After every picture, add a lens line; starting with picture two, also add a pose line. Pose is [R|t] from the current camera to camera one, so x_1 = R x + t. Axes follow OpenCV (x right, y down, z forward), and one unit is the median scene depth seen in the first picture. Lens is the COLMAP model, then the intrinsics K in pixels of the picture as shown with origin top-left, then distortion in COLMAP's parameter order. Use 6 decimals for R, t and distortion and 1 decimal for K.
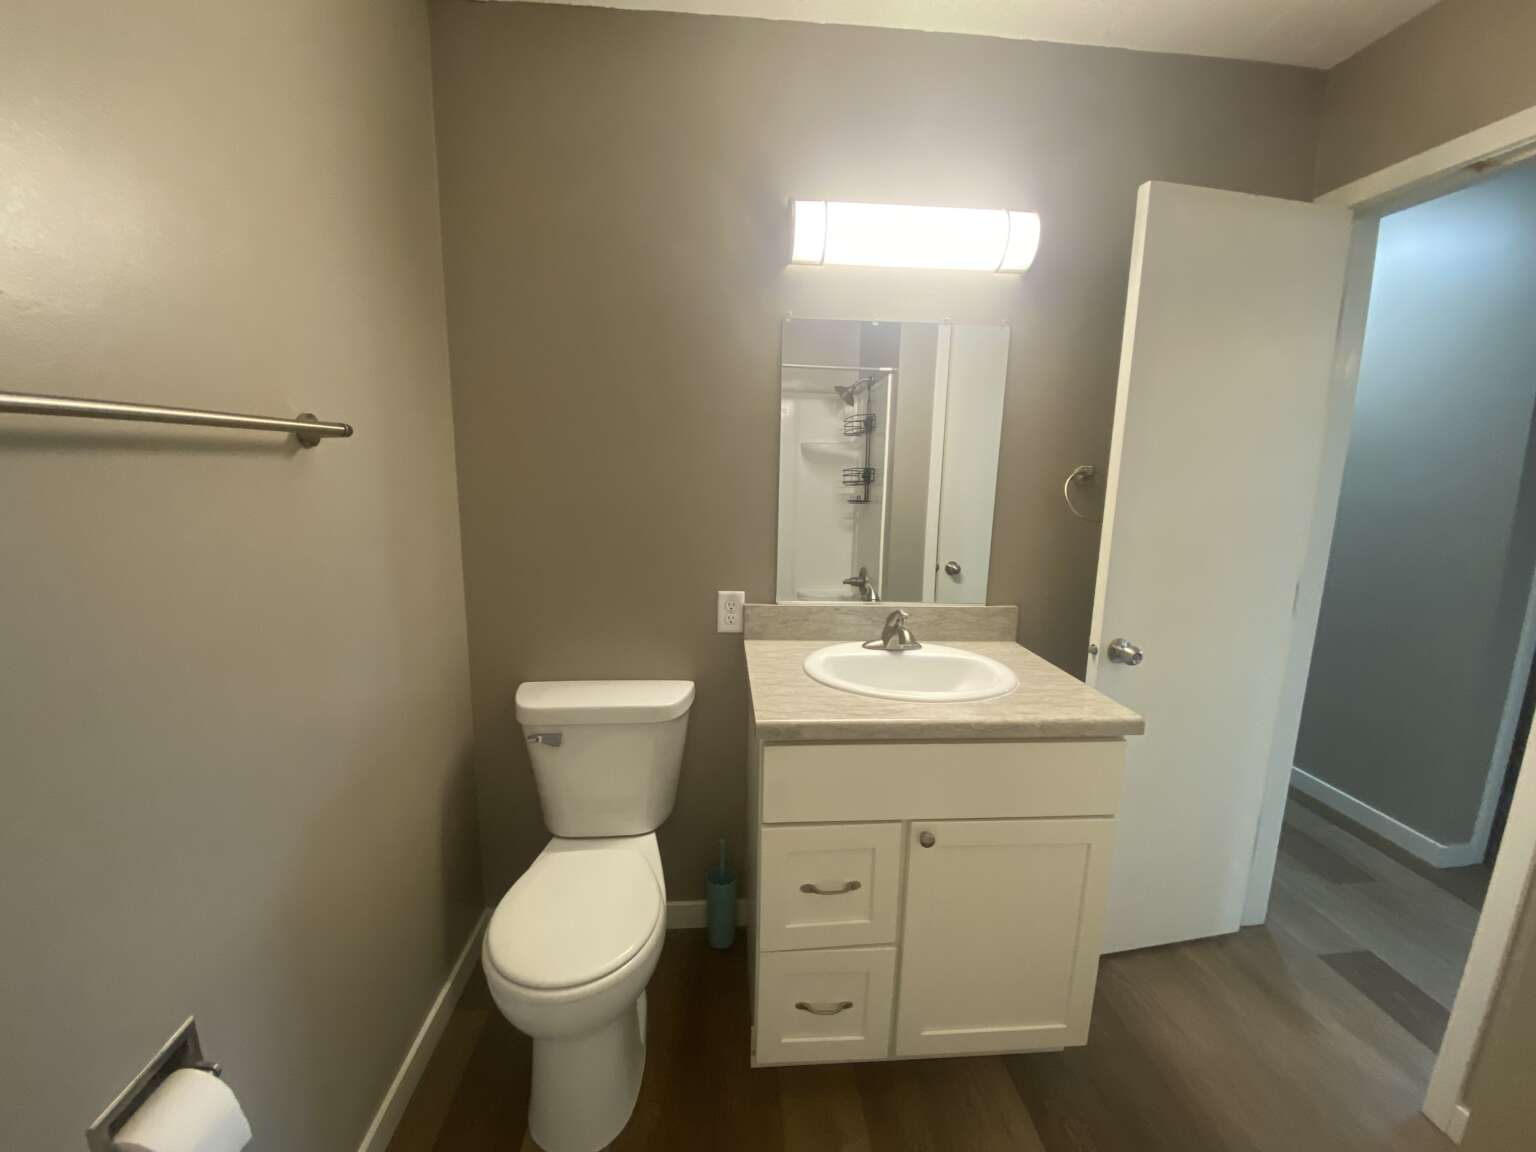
lens RADIAL K [[622.4, 0, 770.4], [0, 622.4, 576.1], [0, 0, 1]] dist [0.017715, -0.018964]
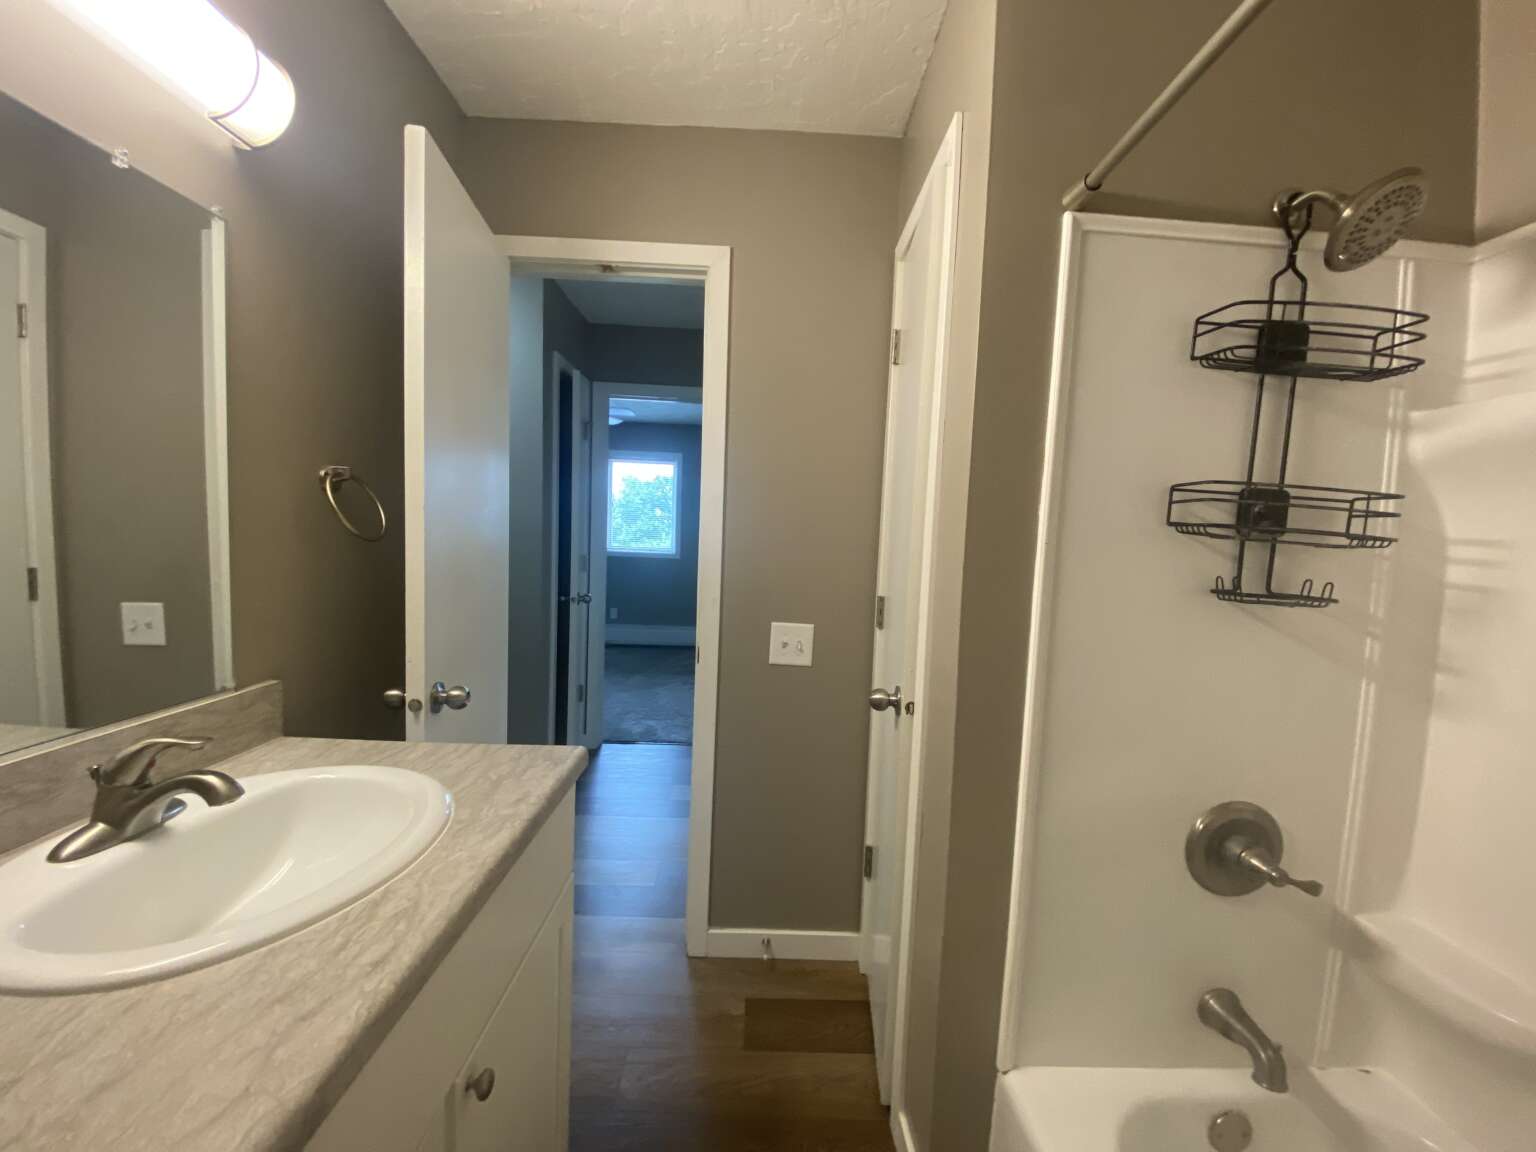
lens RADIAL K [[619.5, 0, 769.9], [0, 619.5, 576.1], [0, 0, 1]] dist [0.031060, -0.026968]
pose [[0.047314, -0.076885, 0.995917, -0.220129], [0.131262, 0.988866, 0.070104, -0.037046], [-0.990218, 0.127409, 0.056879, 0.538926]]
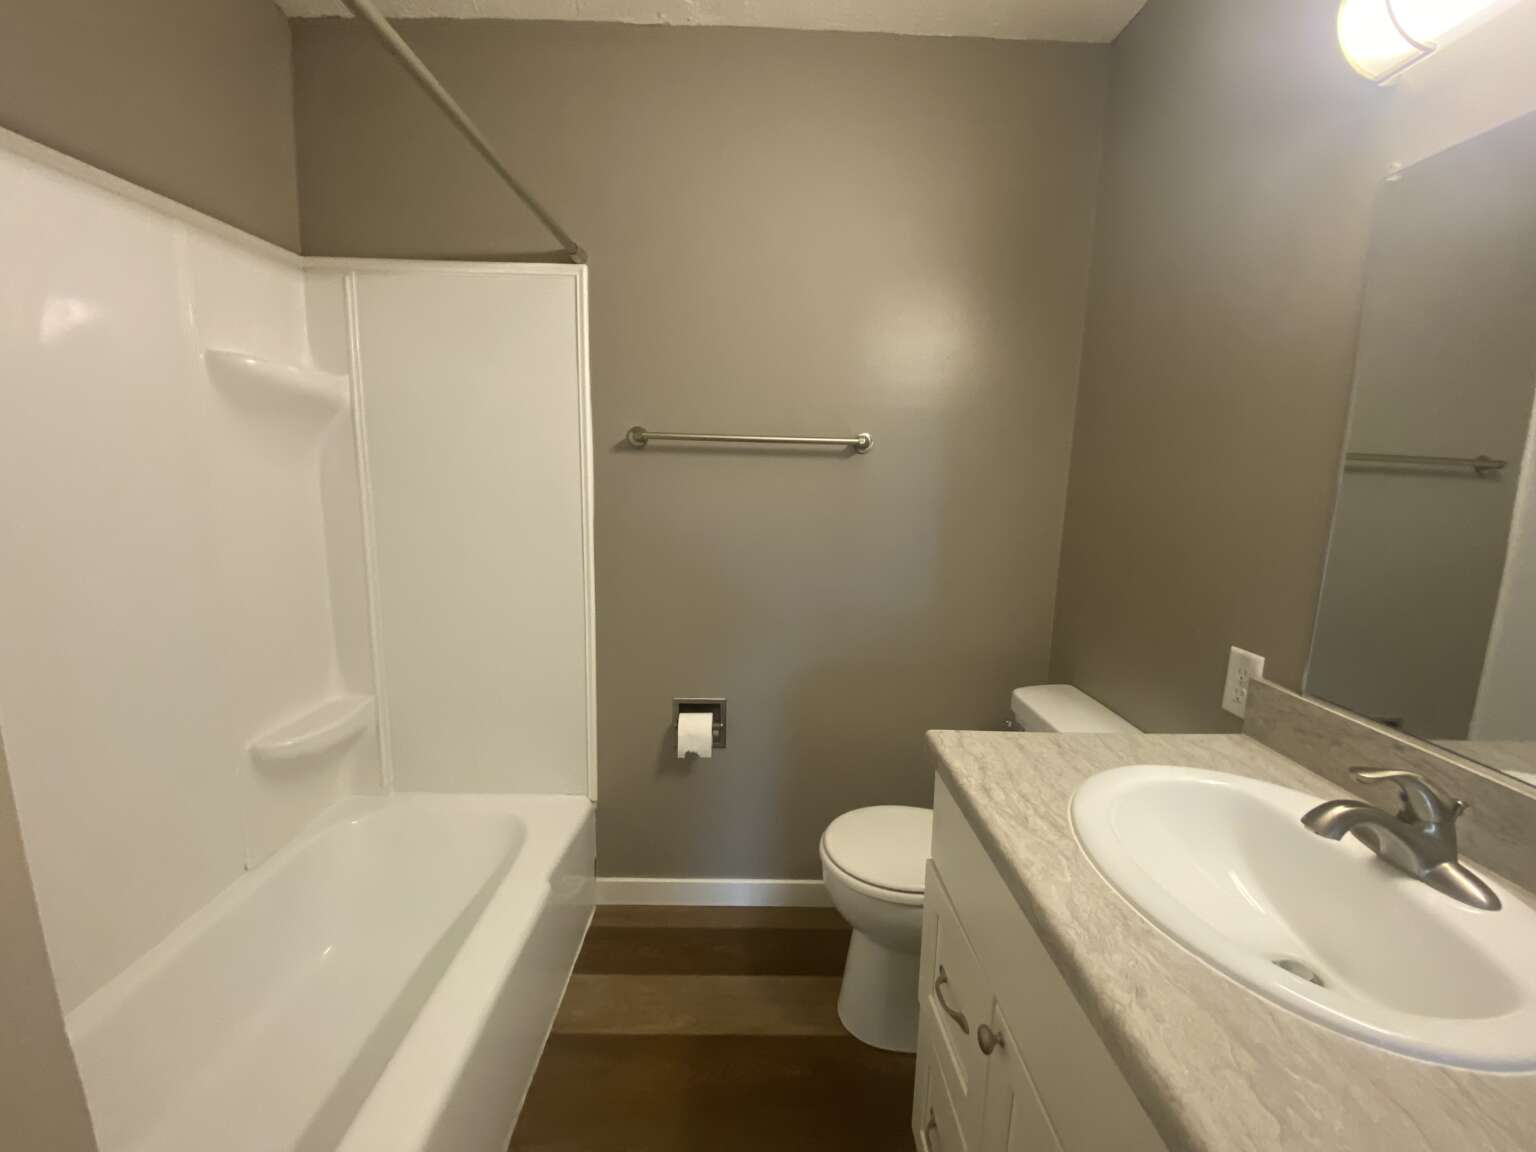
lens RADIAL K [[619.5, 0, 769.9], [0, 619.5, 576.1], [0, 0, 1]] dist [0.031060, -0.026968]
pose [[-0.051134, 0.137967, -0.989116, 0.666619], [-0.197309, 0.969494, 0.145431, -0.054776], [0.979007, 0.202598, -0.022352, 0.590140]]
